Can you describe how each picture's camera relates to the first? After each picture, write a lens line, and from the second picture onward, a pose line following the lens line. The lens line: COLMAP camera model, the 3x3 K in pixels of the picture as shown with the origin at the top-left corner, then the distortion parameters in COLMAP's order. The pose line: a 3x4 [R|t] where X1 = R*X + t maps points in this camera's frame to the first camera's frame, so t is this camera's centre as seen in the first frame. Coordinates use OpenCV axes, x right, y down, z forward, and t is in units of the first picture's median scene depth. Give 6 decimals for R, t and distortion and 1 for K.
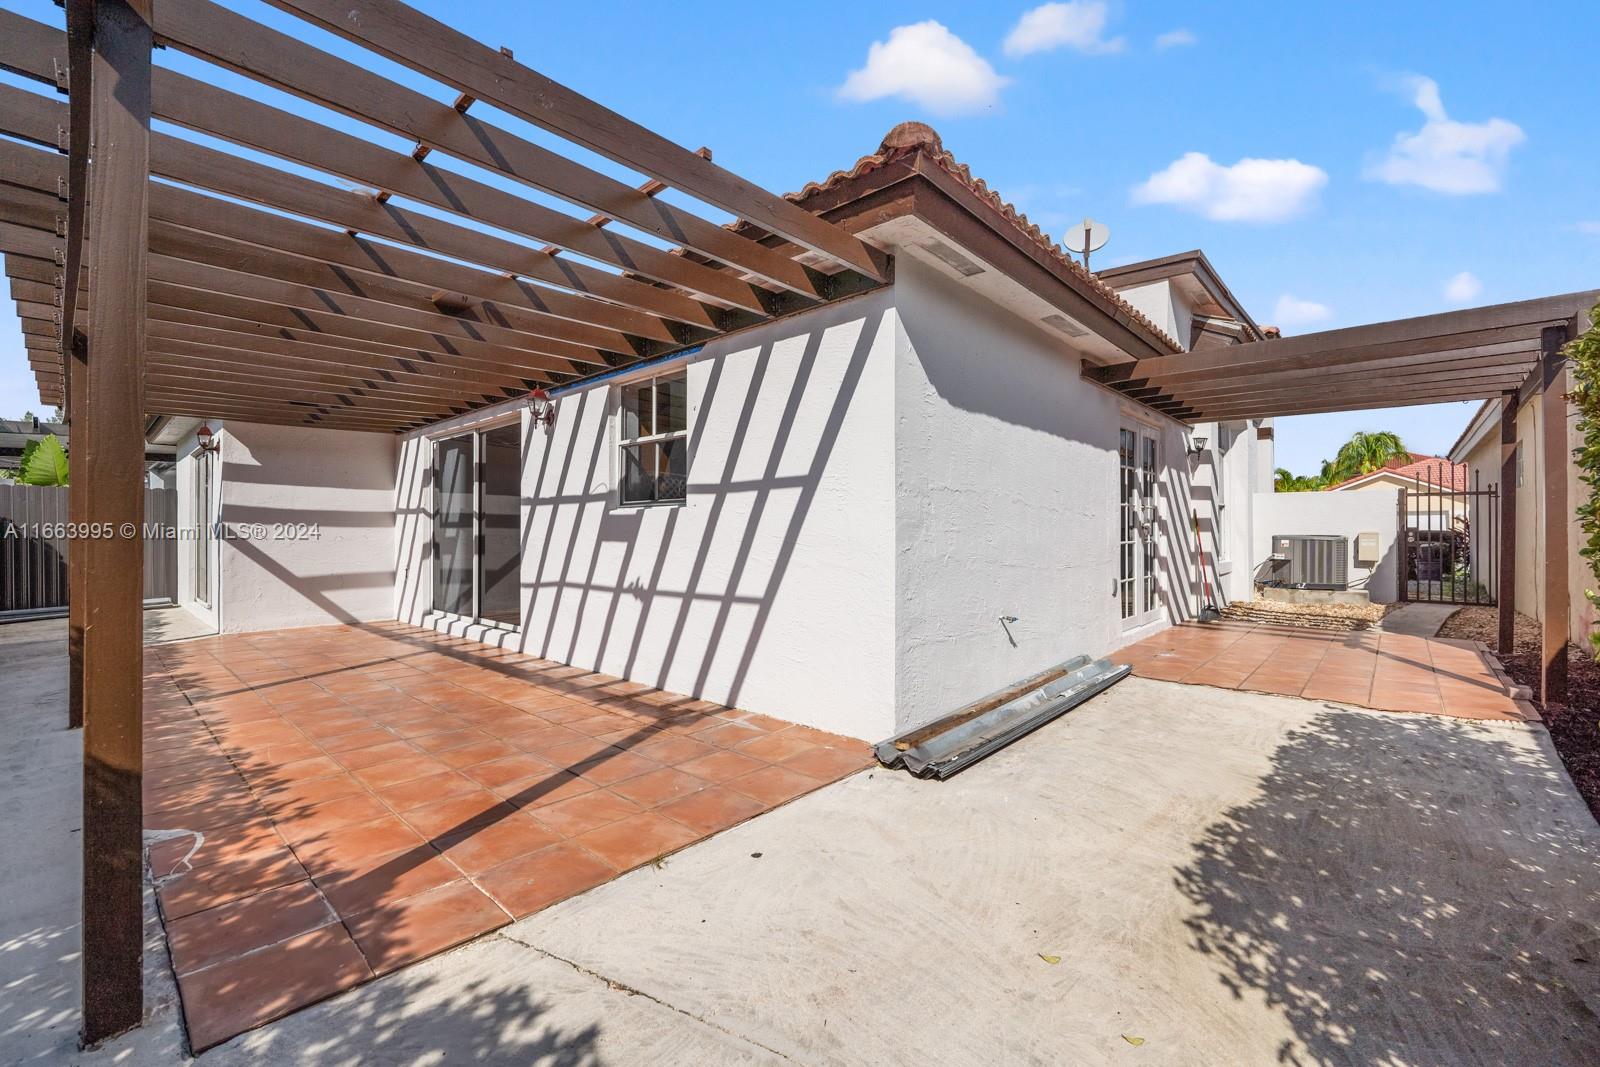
lens RADIAL K [[670.6, 0, 794.7], [0, 670.6, 539.6], [0, 0, 1]] dist [-0.000380, -0.000143]
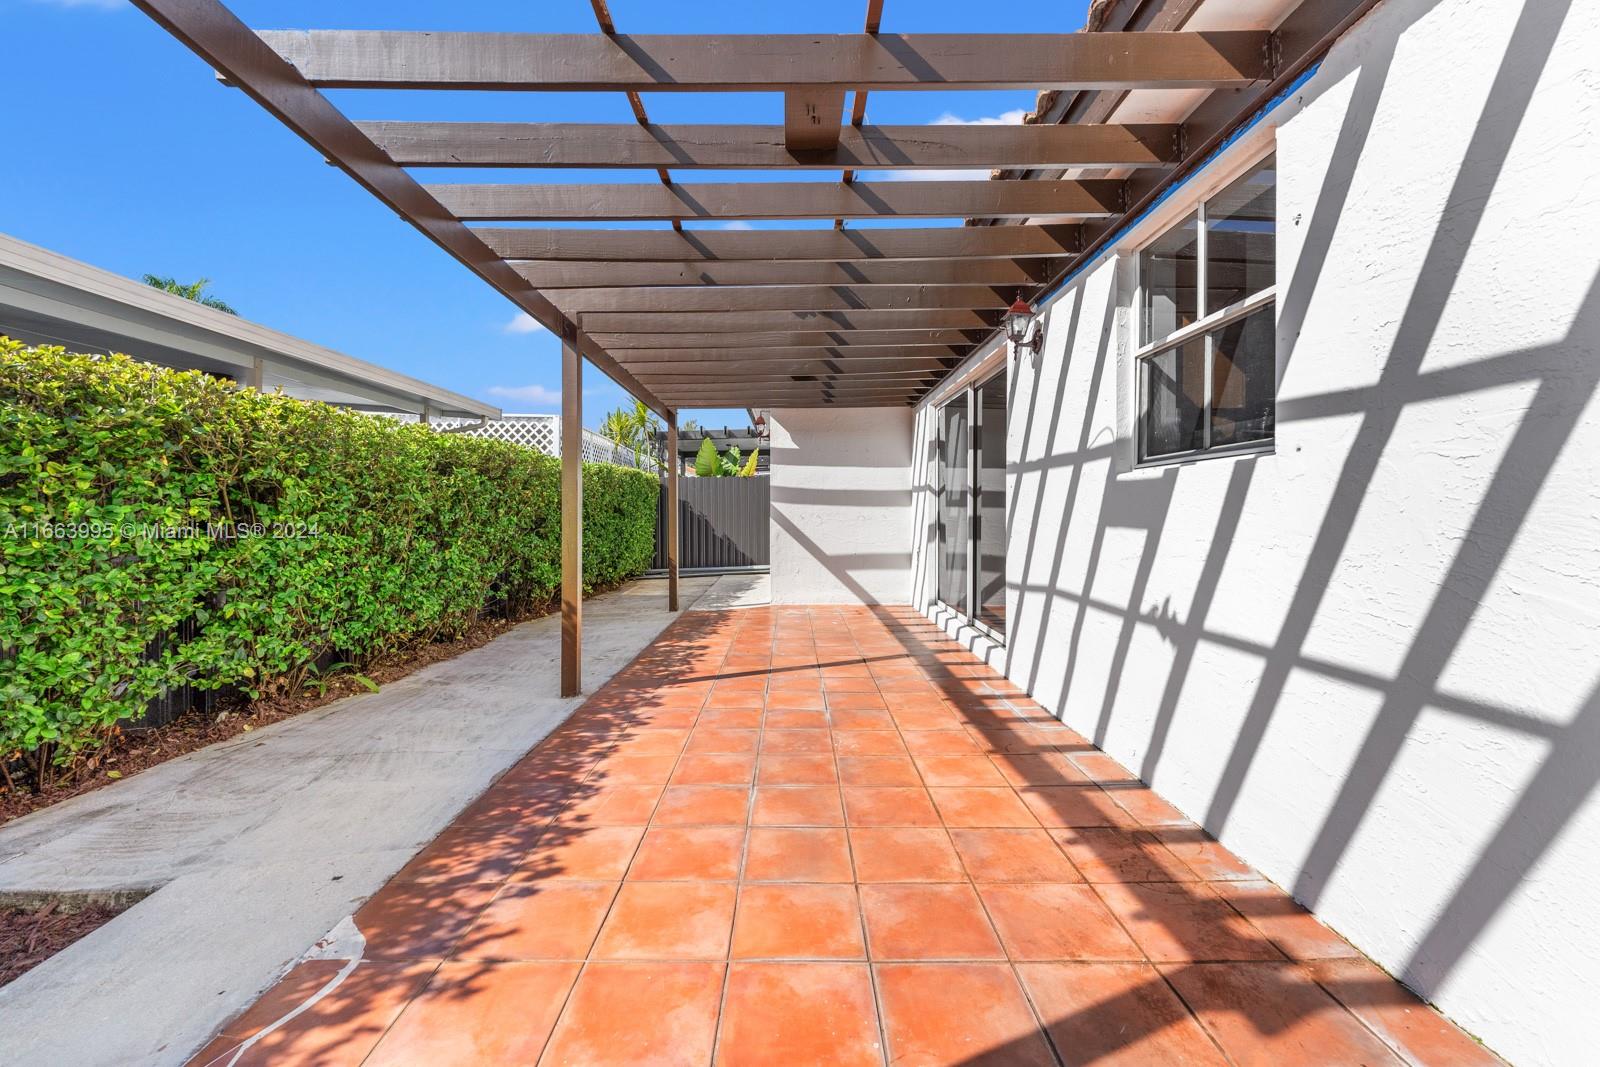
lens RADIAL K [[660.7, 0, 803.9], [0, 660.7, 506.5], [0, 0, 1]] dist [-0.002080, -0.000440]
pose [[0.692853, -0.003328, -0.721071, -0.058606], [-0.011550, 0.999810, -0.015713, -0.003401], [0.720987, 0.019215, 0.692683, 0.439496]]
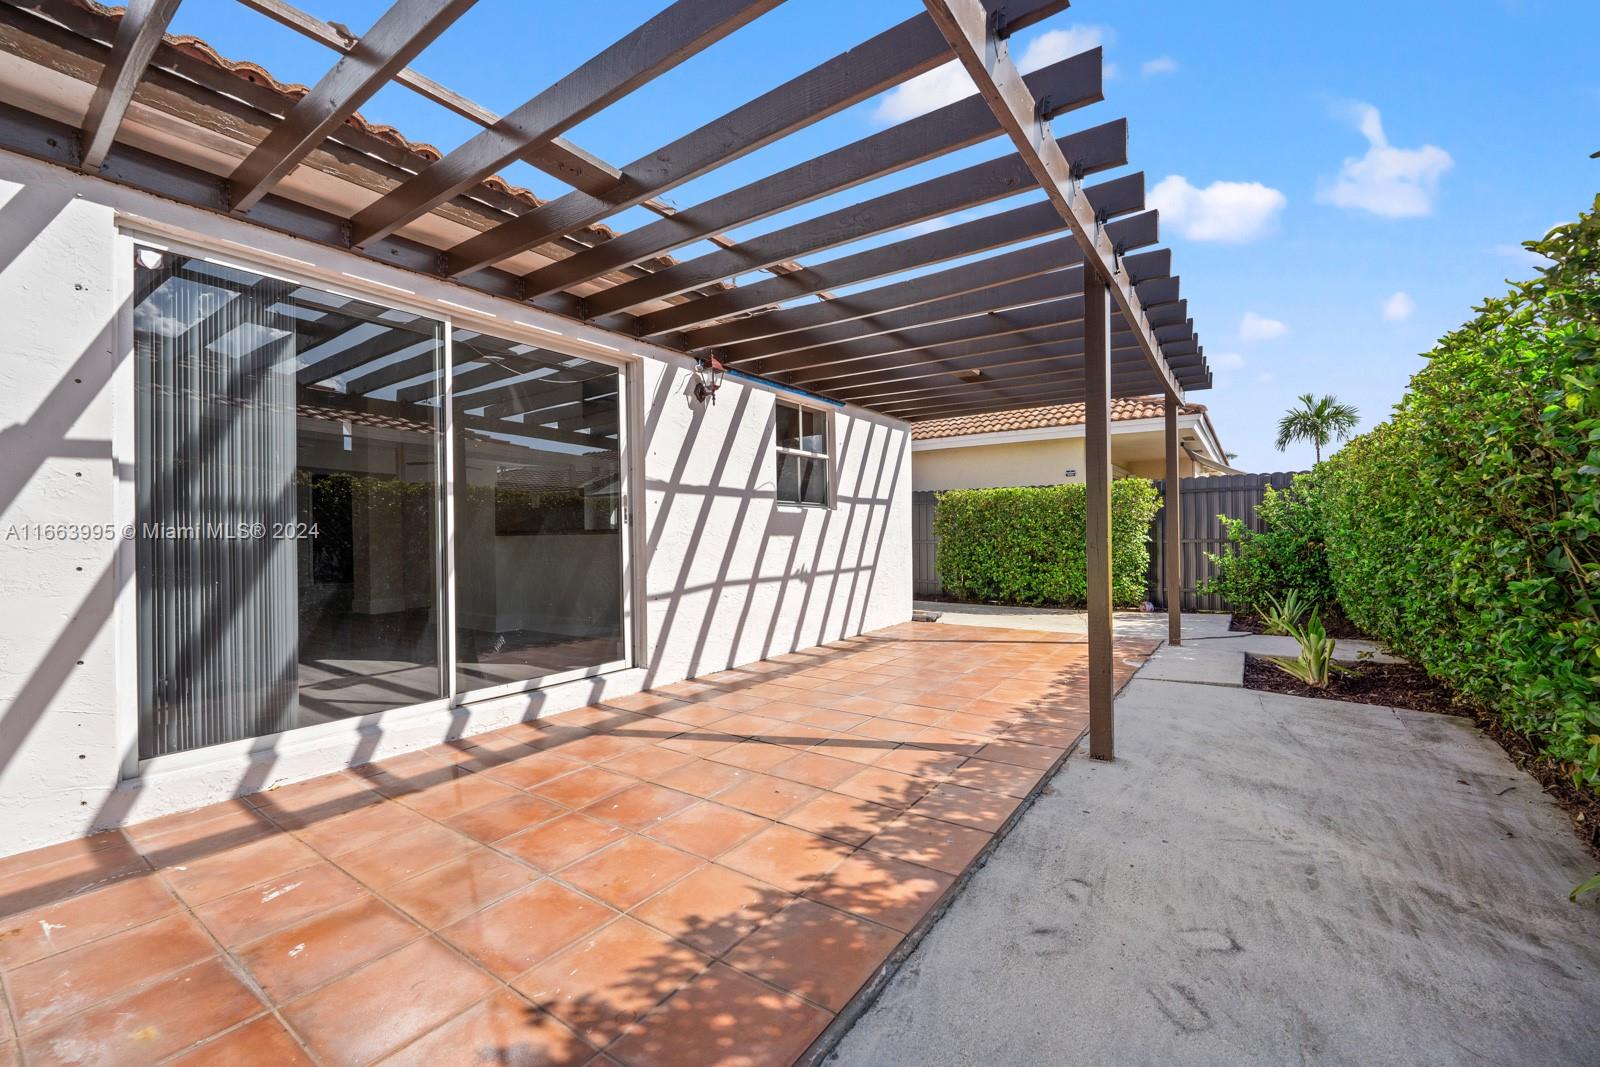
lens RADIAL K [[651.9, 0, 801.9], [0, 651.9, 539.5], [0, 0, 1]] dist [0.000191, -0.000014]
pose [[-0.134918, -0.004096, 0.990848, -1.418706], [0.021394, 0.999746, 0.007046, 0.002367], [-0.990626, 0.022149, -0.134796, 1.163187]]
